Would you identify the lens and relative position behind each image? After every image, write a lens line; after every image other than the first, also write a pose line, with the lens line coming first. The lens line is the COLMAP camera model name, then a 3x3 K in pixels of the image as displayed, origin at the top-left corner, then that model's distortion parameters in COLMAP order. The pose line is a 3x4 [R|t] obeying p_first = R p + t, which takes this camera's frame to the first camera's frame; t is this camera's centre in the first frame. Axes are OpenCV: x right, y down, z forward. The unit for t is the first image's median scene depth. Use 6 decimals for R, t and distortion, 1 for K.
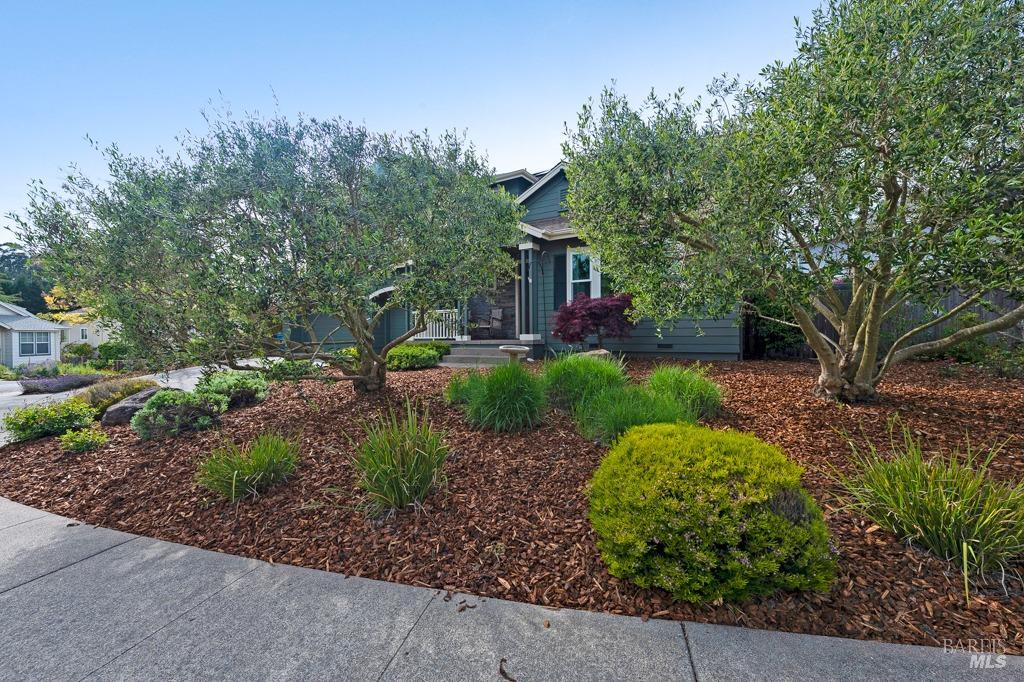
lens RADIAL K [[407.2, 0, 511.2], [0, 407.2, 339.1], [0, 0, 1]] dist [-0.001013, 0.000291]
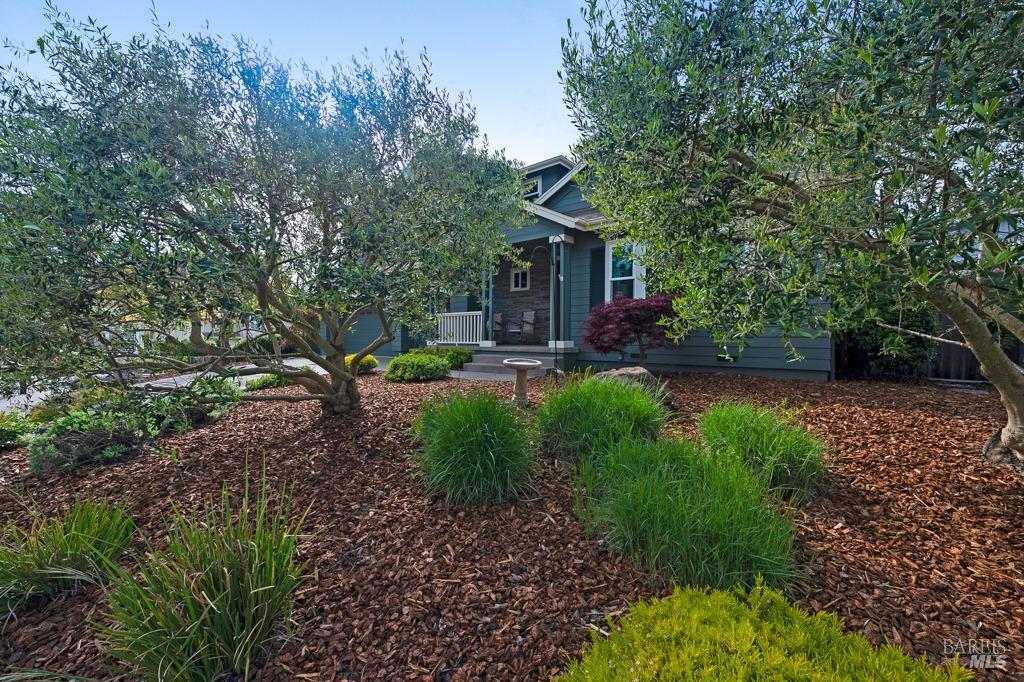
lens RADIAL K [[407.2, 0, 511.2], [0, 407.2, 339.1], [0, 0, 1]] dist [-0.001013, 0.000291]
pose [[0.992042, 0.012963, -0.125241, 0.059021], [-0.013468, 0.999904, -0.003181, -0.013855], [0.125188, 0.004842, 0.992121, 0.158979]]
